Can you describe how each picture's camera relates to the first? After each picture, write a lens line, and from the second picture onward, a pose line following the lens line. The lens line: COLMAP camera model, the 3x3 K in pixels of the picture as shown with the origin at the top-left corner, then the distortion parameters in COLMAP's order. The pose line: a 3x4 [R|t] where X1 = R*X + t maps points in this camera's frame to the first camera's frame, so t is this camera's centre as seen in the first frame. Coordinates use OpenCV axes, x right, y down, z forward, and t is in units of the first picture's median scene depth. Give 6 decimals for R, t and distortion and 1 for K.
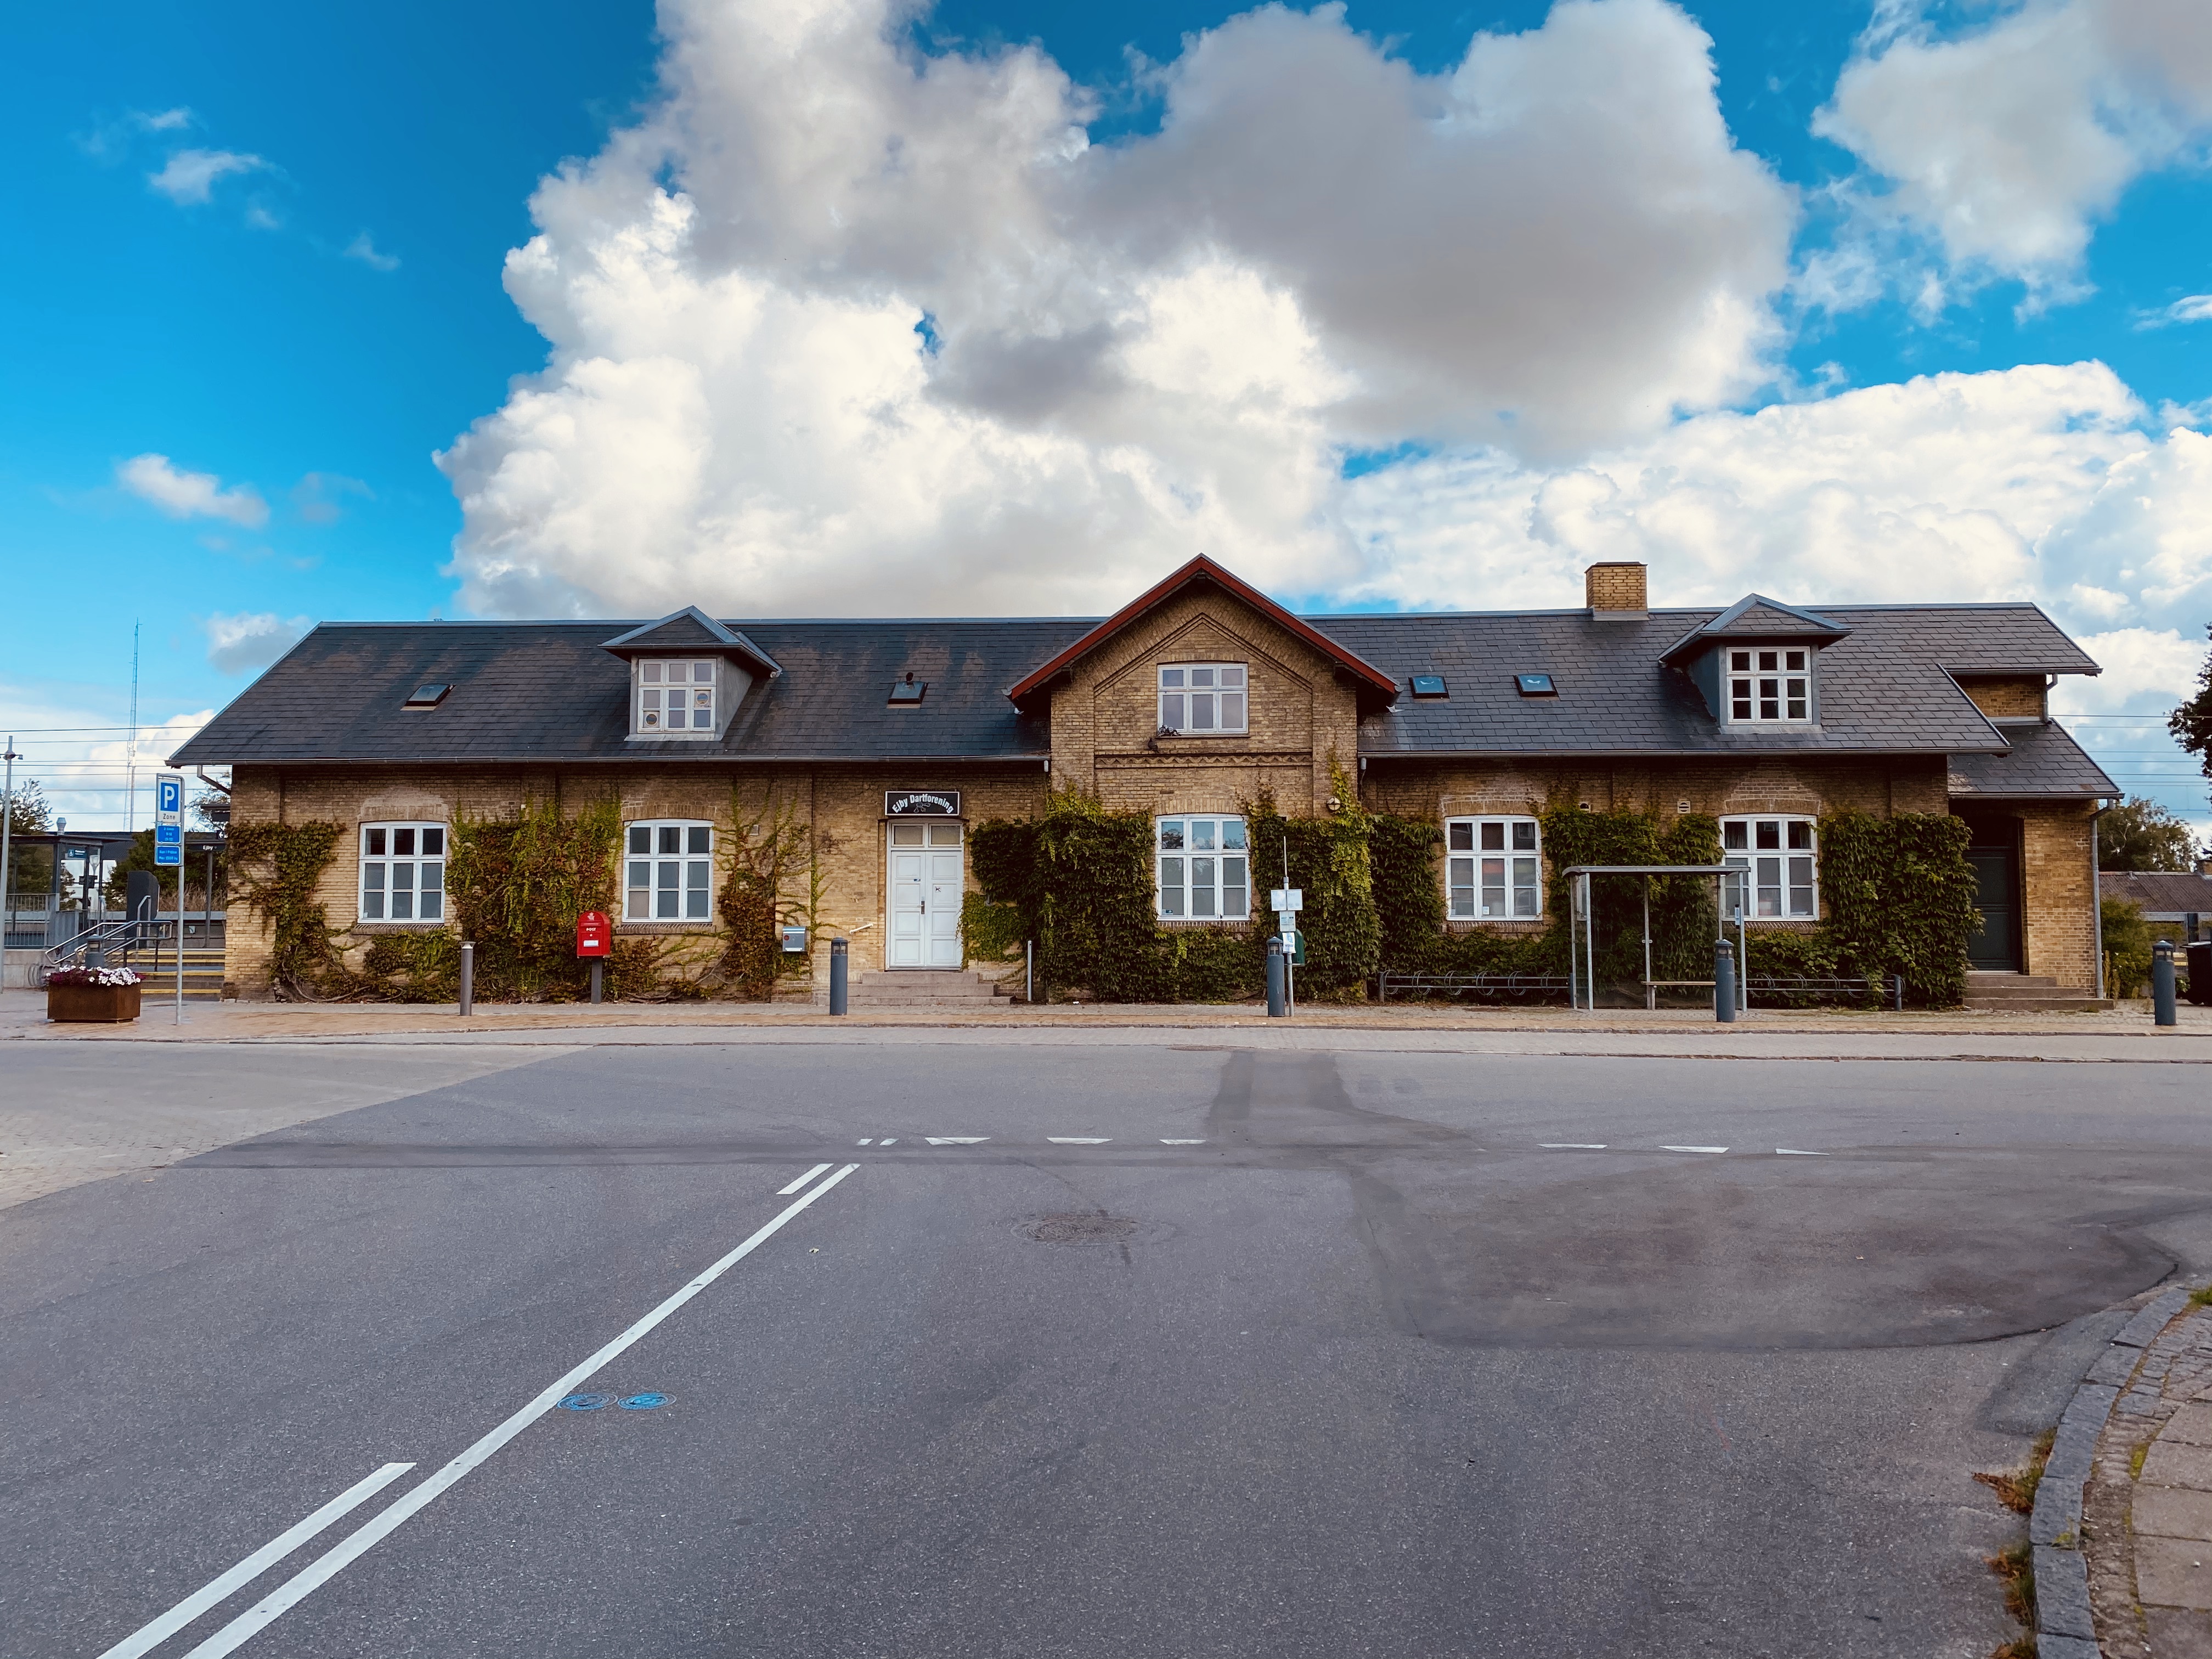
lens RADIAL K [[1652.4, 0, 1106.0], [0, 1652.4, 829.5], [0, 0, 1]] dist [-0.008617, -0.005690]
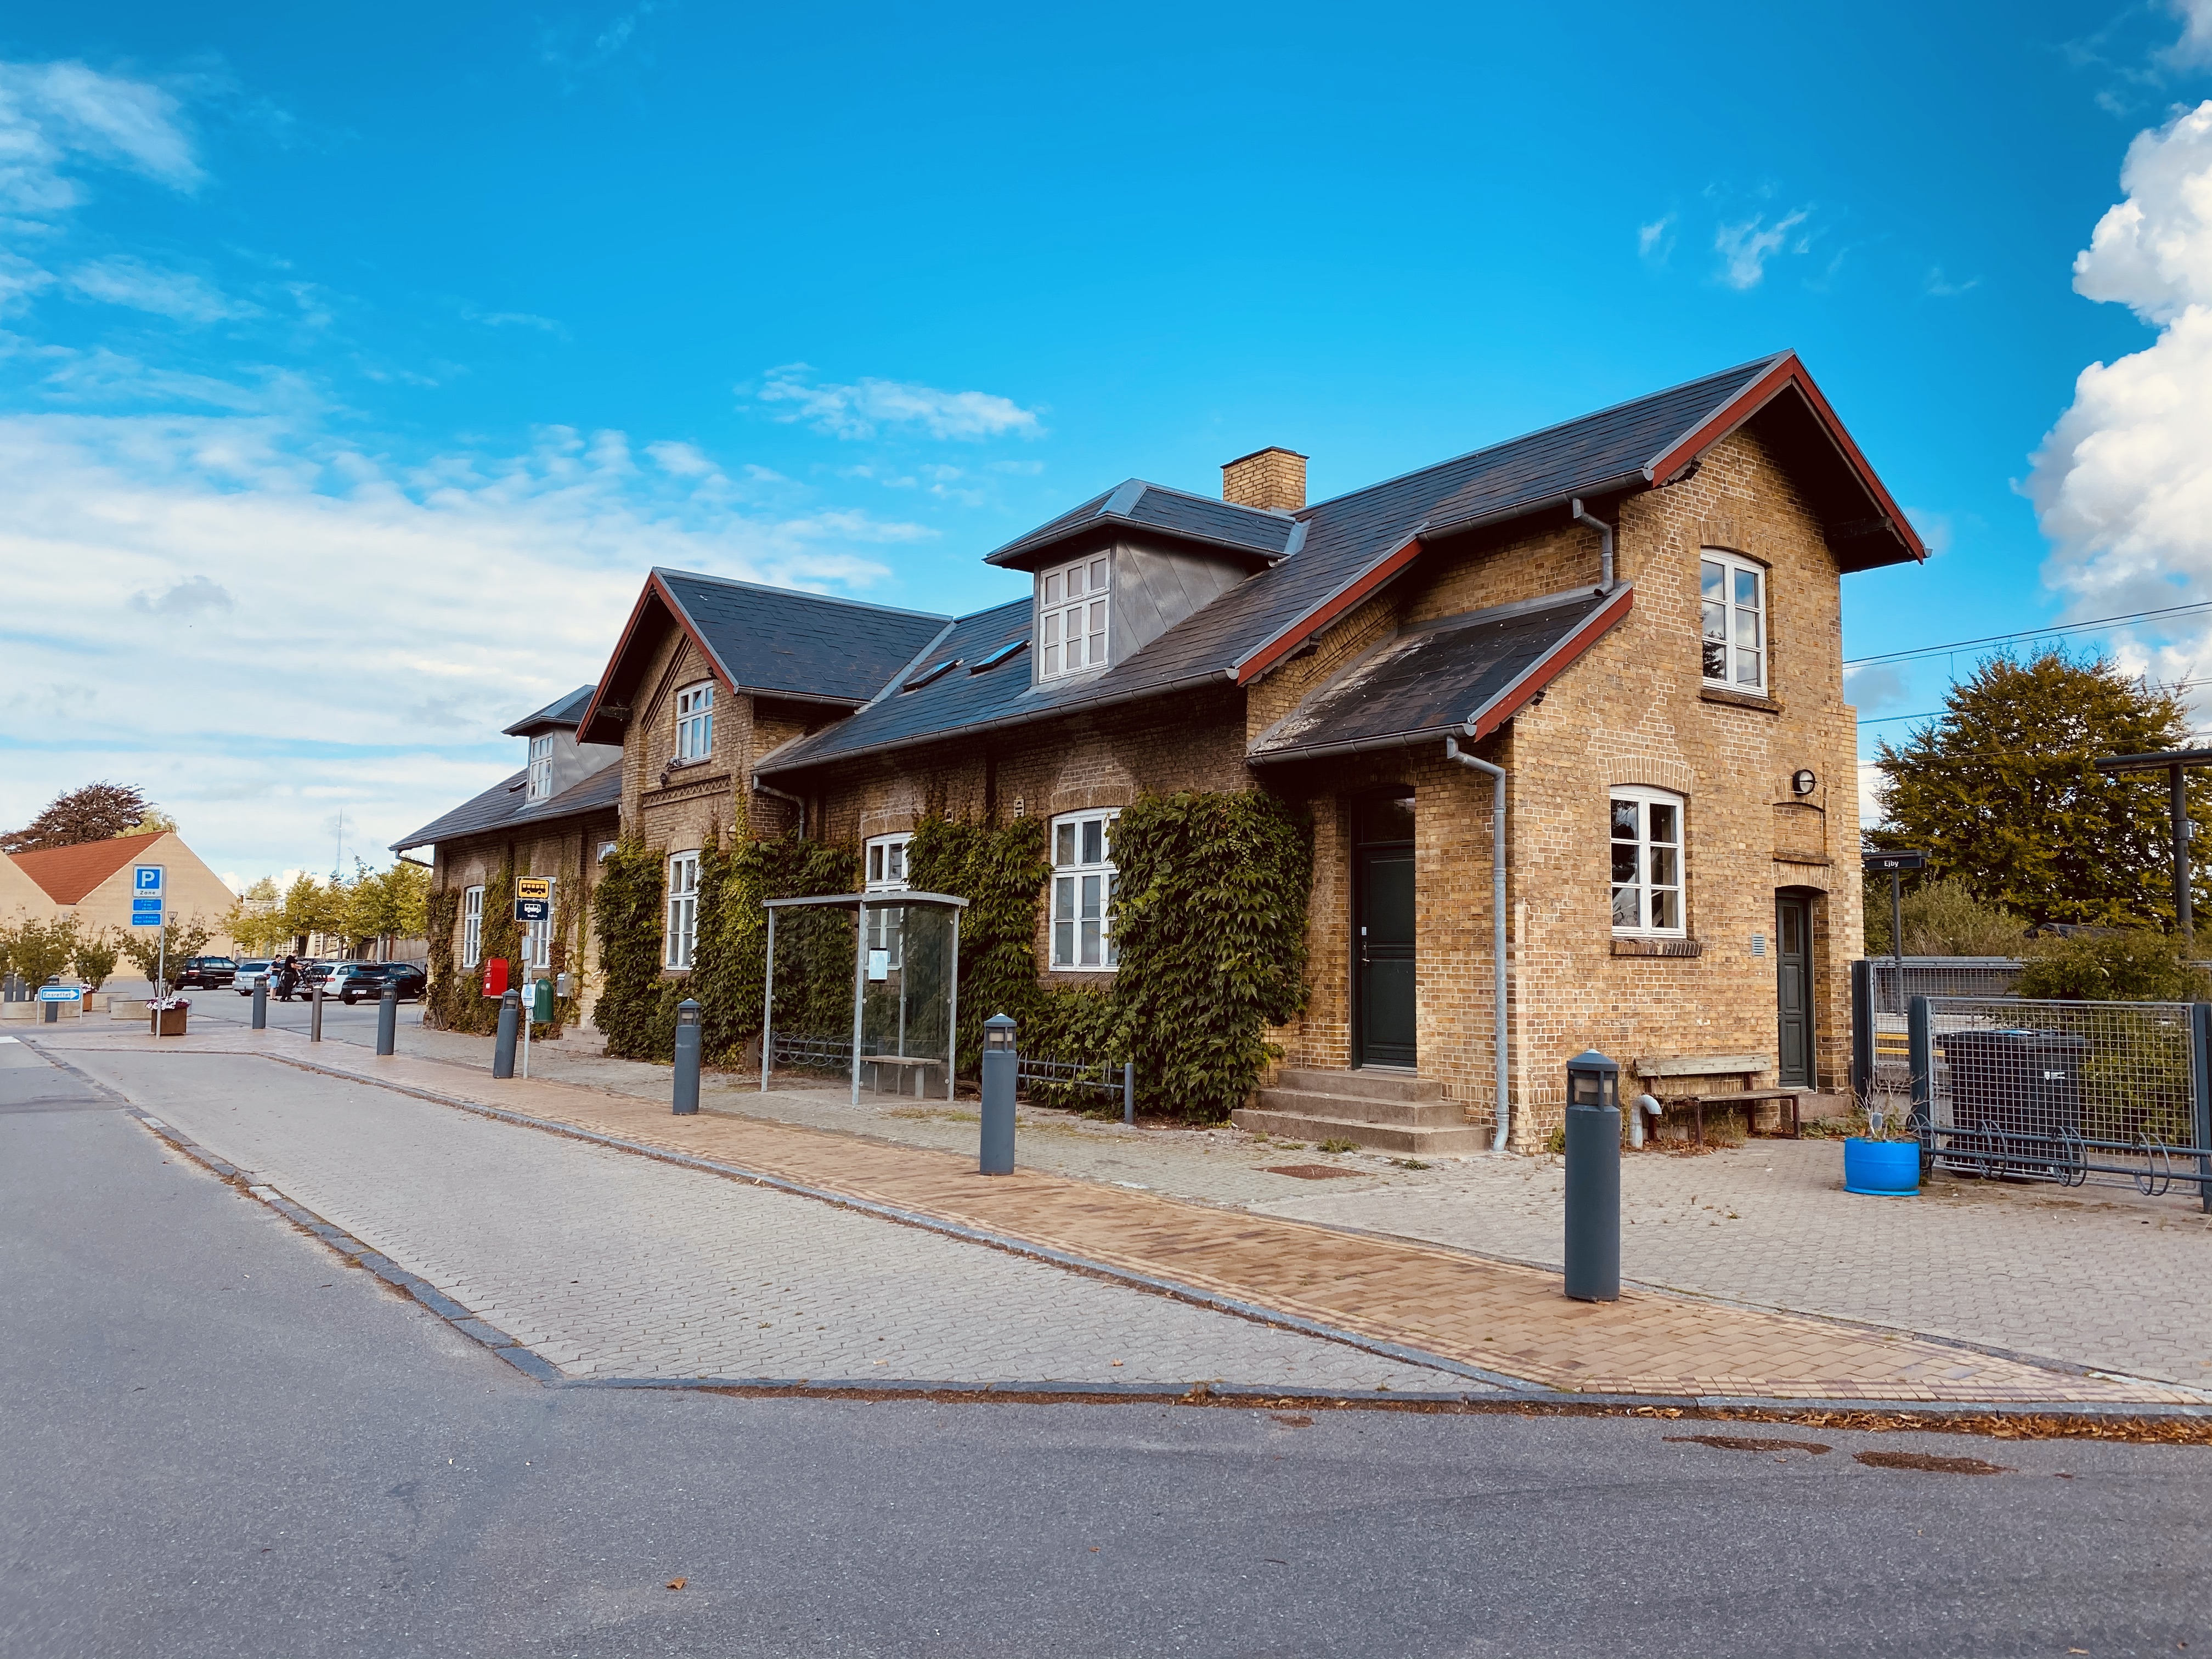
lens RADIAL K [[1652.4, 0, 1106.0], [0, 1652.4, 829.5], [0, 0, 1]] dist [-0.008617, -0.005690]
pose [[0.657788, -0.057901, -0.750974, 0.900396], [0.039797, 0.998320, -0.042113, 0.026571], [0.752151, -0.002185, 0.658988, 0.568799]]
